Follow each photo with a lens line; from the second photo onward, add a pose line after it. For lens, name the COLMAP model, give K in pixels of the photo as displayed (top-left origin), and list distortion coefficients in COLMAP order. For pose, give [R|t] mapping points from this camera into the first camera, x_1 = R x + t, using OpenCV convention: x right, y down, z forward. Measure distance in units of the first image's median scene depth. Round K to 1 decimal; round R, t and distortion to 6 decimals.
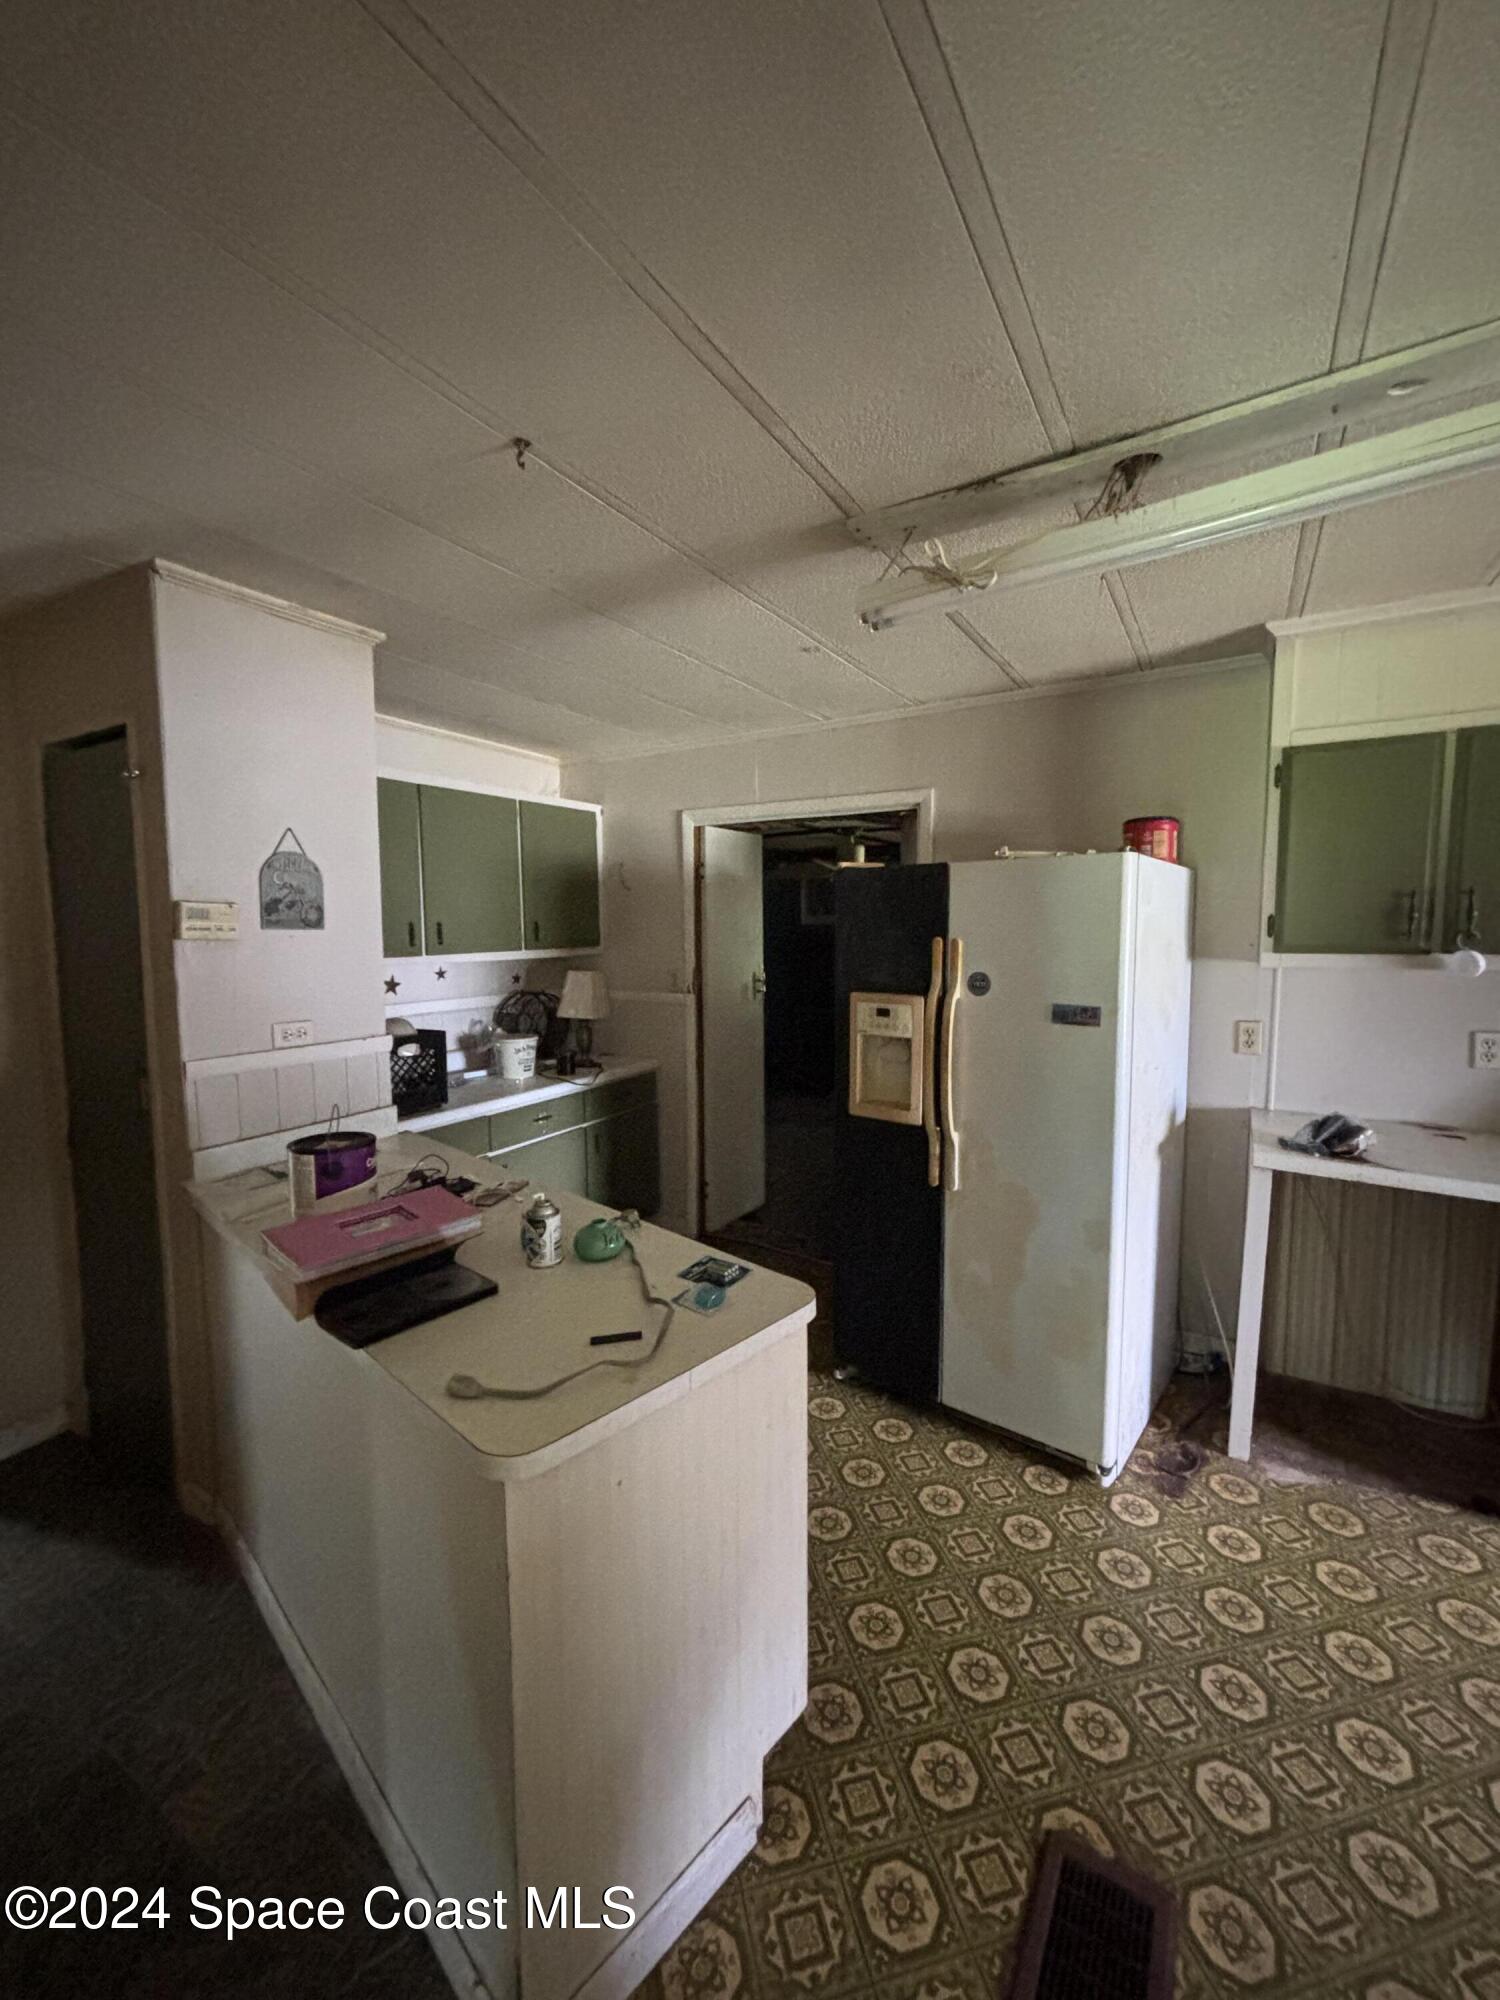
lens RADIAL K [[794.4, 0, 750.0], [0, 794.4, 1000.0], [0, 0, 1]] dist [-0.000994, -0.000277]
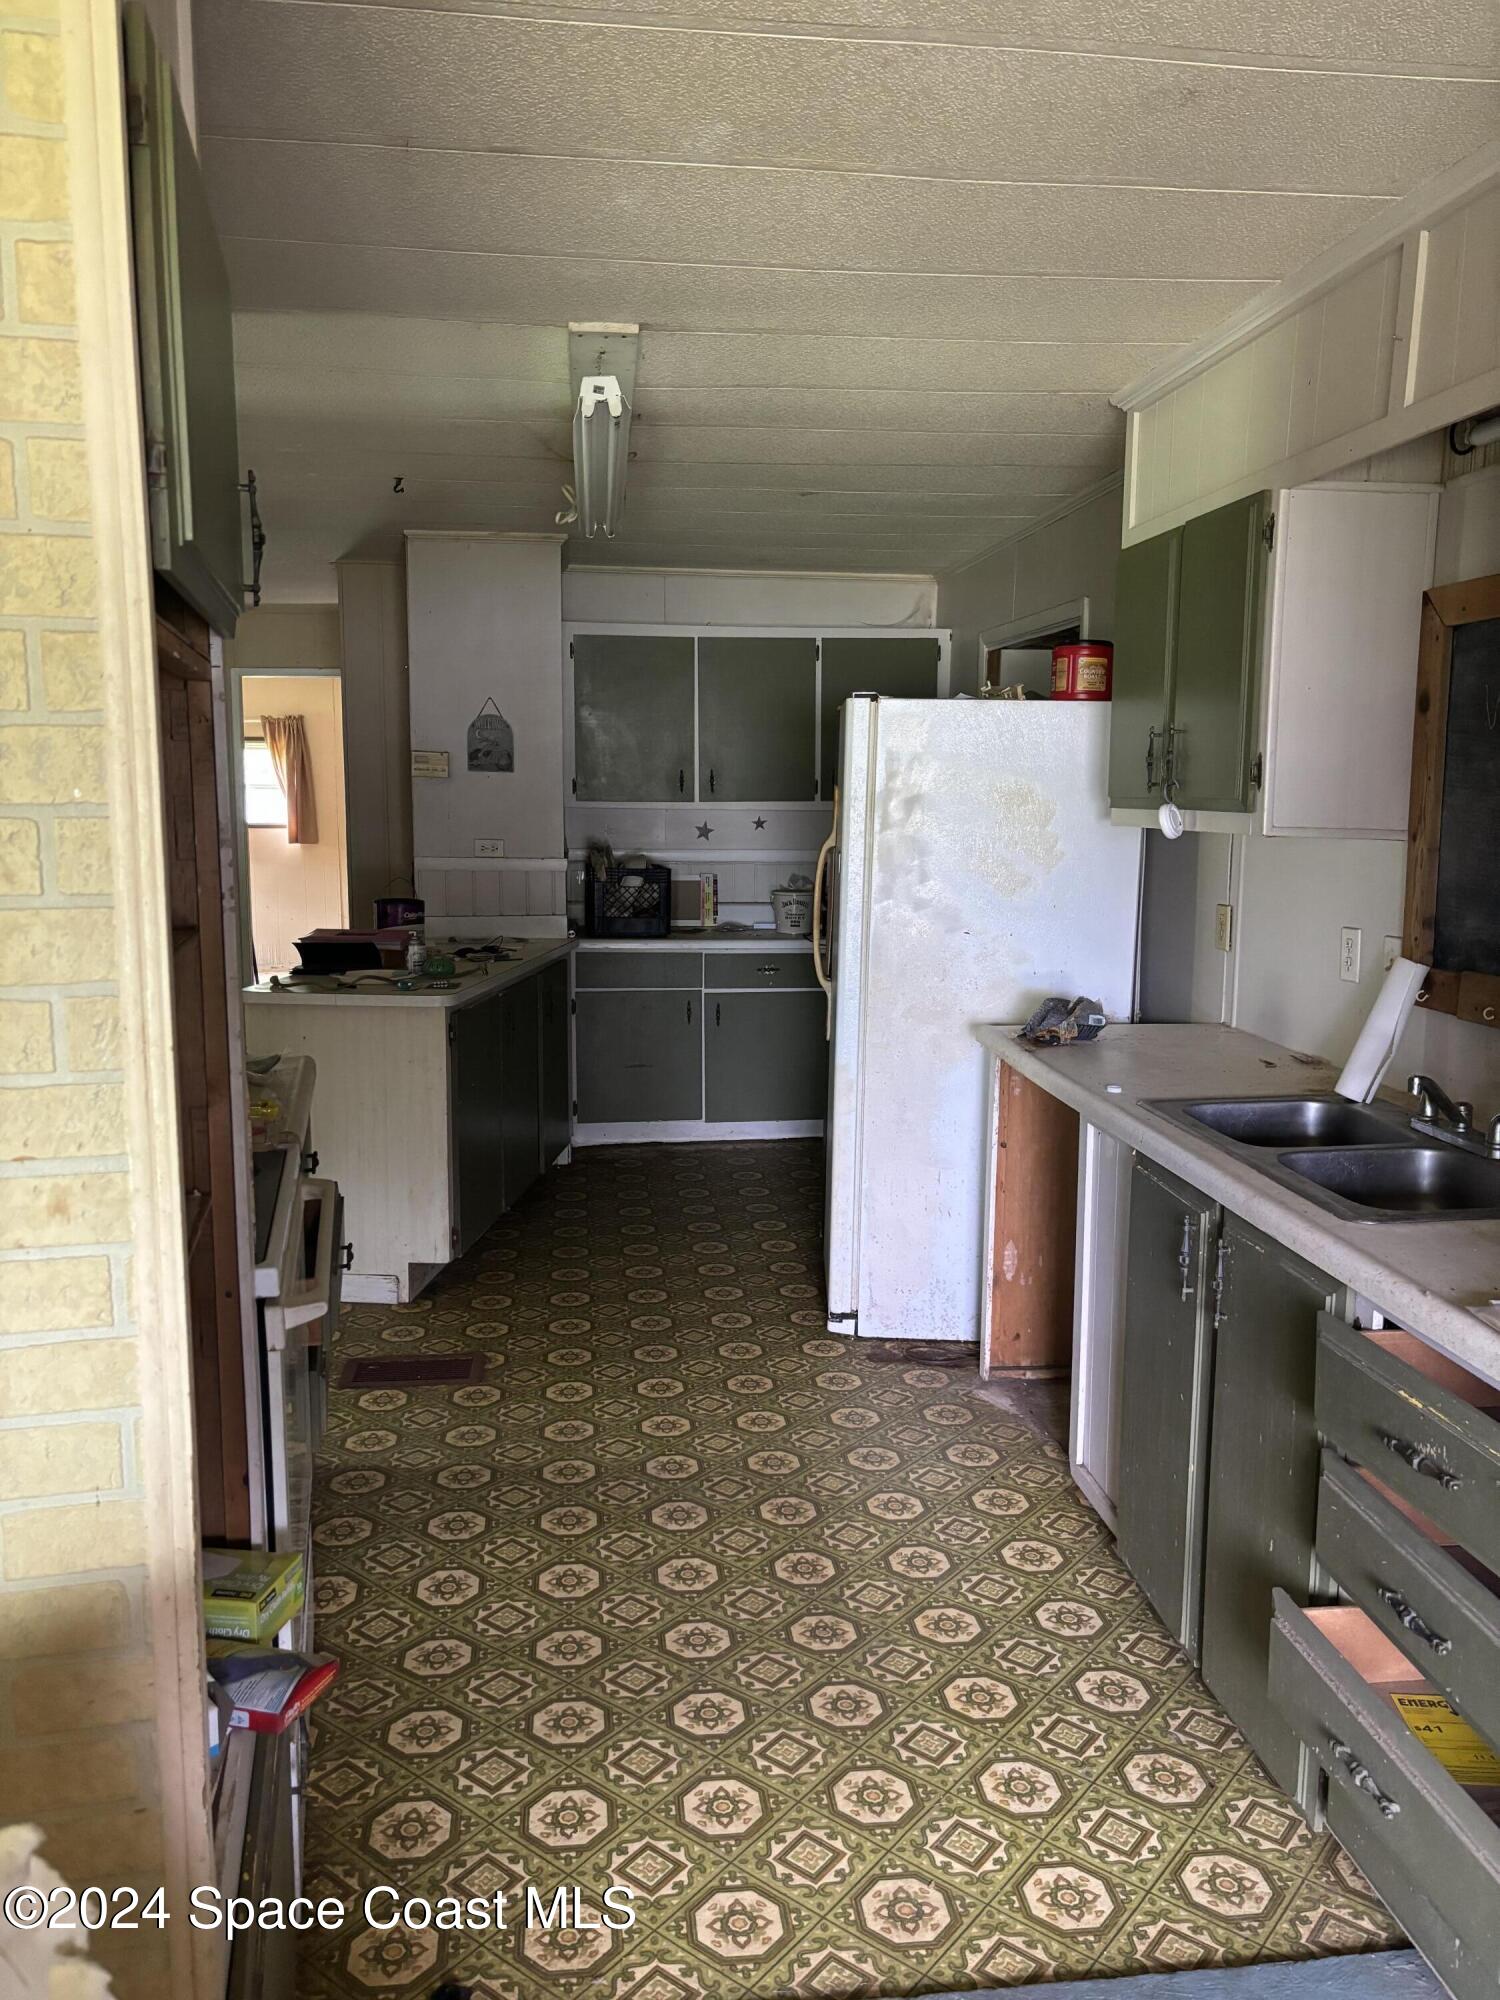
lens RADIAL K [[1506.1, 0, 750.0], [0, 1506.1, 1000.0], [0, 0, 1]] dist [0.064046, -0.000145]
pose [[0.615019, 0.122128, -0.778997, 1.809452], [-0.086345, 0.992423, 0.087419, 0.036523], [0.783770, 0.013498, 0.620904, -0.271194]]
